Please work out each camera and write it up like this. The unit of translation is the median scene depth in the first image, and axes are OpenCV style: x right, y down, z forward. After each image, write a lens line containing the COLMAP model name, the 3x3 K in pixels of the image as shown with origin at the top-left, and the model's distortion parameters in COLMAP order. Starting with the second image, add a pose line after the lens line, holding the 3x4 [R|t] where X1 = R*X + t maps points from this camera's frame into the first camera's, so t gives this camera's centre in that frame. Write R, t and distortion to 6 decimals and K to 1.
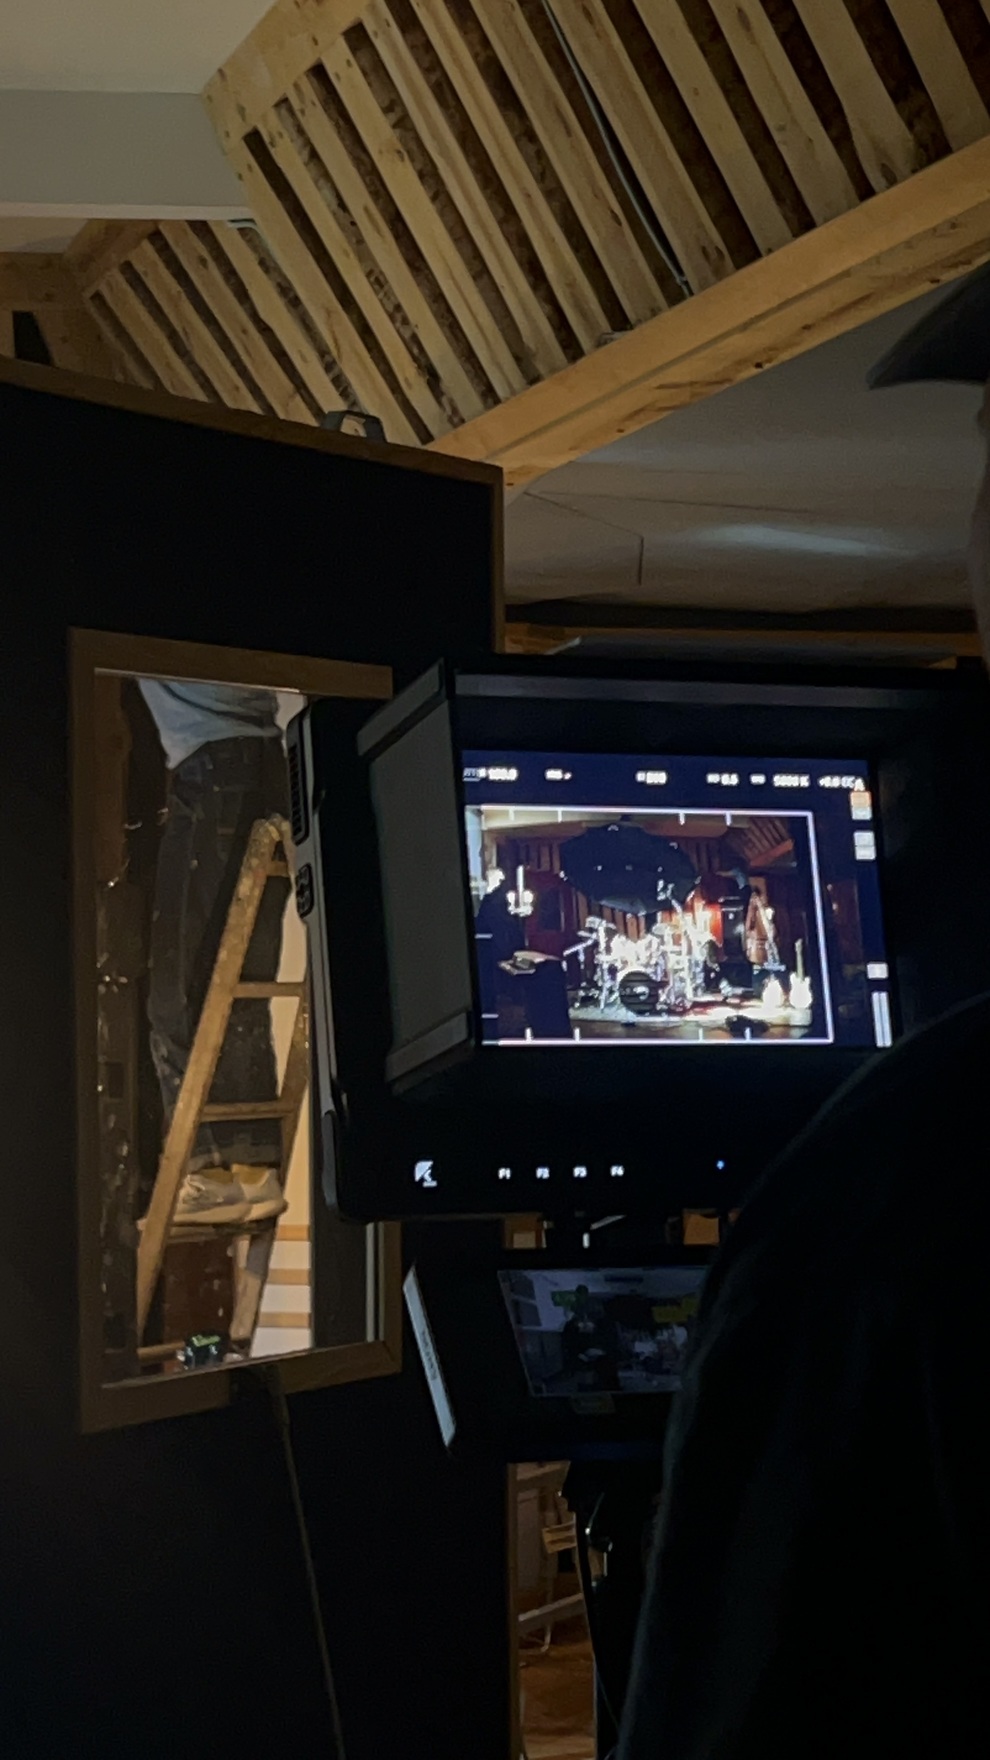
lens RADIAL K [[4095.0, 0, 495.0], [0, 4095.0, 880.0], [0, 0, 1]] dist [0.008386, 0.004104]
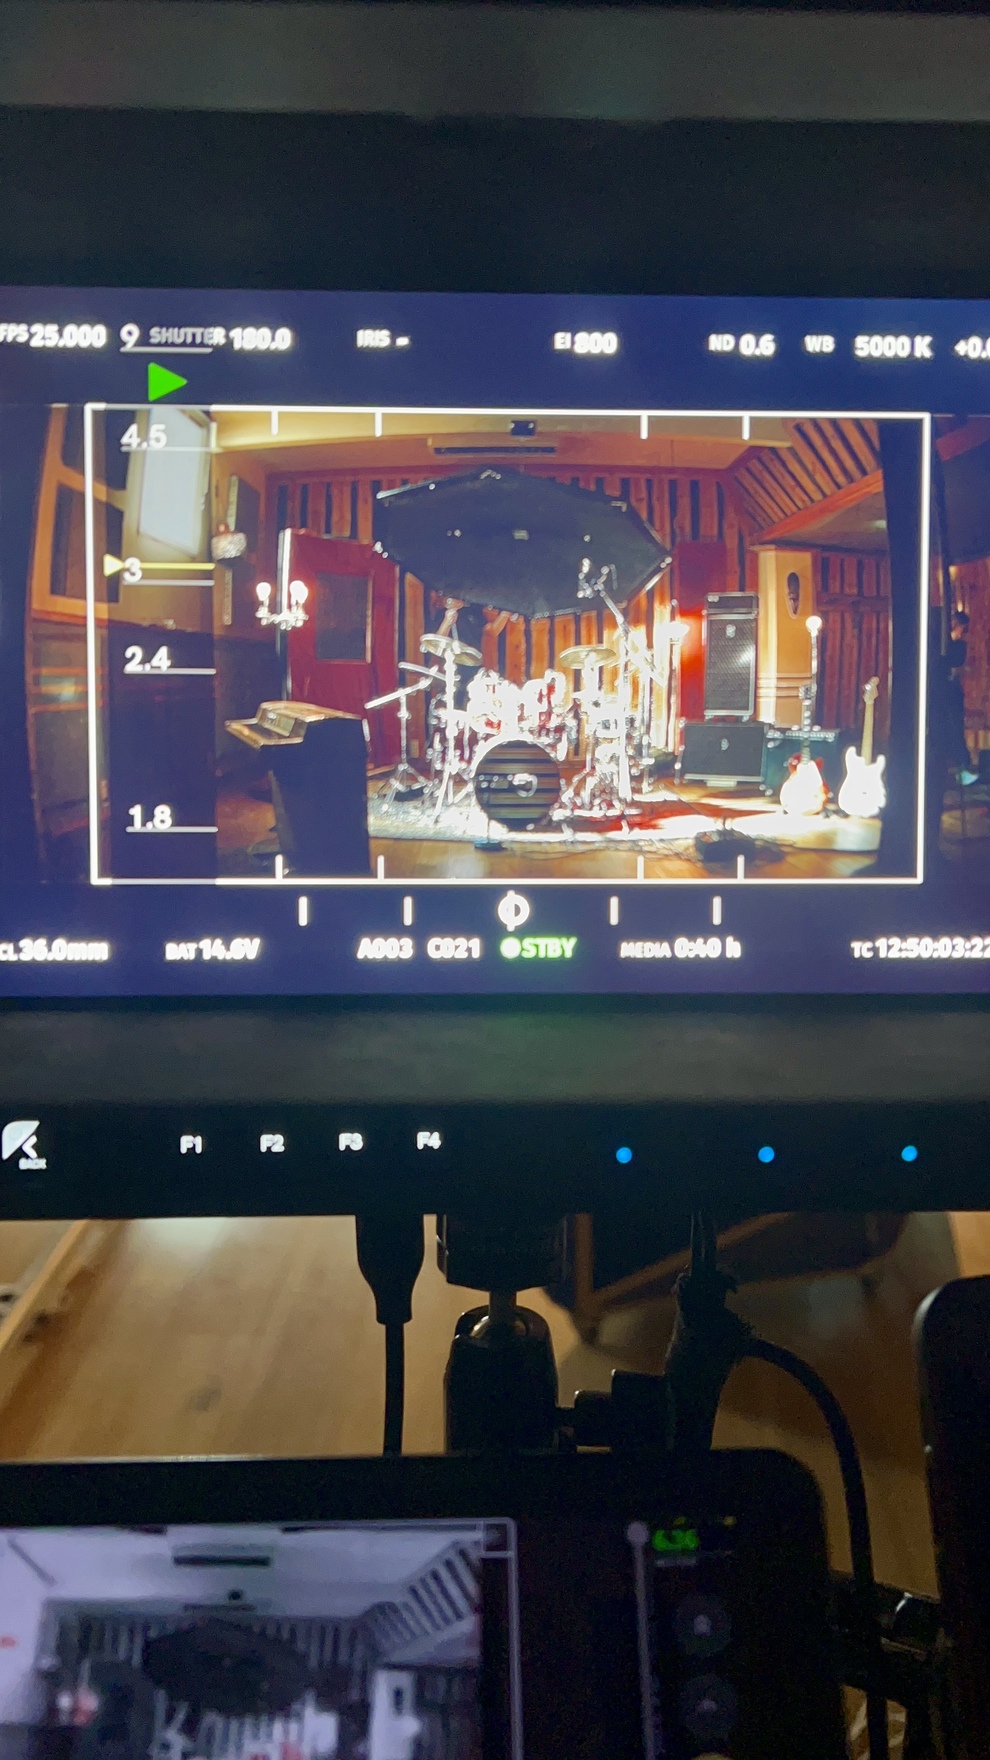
lens RADIAL K [[1686.2, 0, 495.0], [0, 1686.2, 880.0], [0, 0, 1]] dist [0.050400, -0.011471]
pose [[0.940491, 0.097131, -0.325641, 0.102389], [-0.000959, 0.959034, 0.283289, -0.021031], [0.339817, -0.266118, 0.902056, 0.801822]]
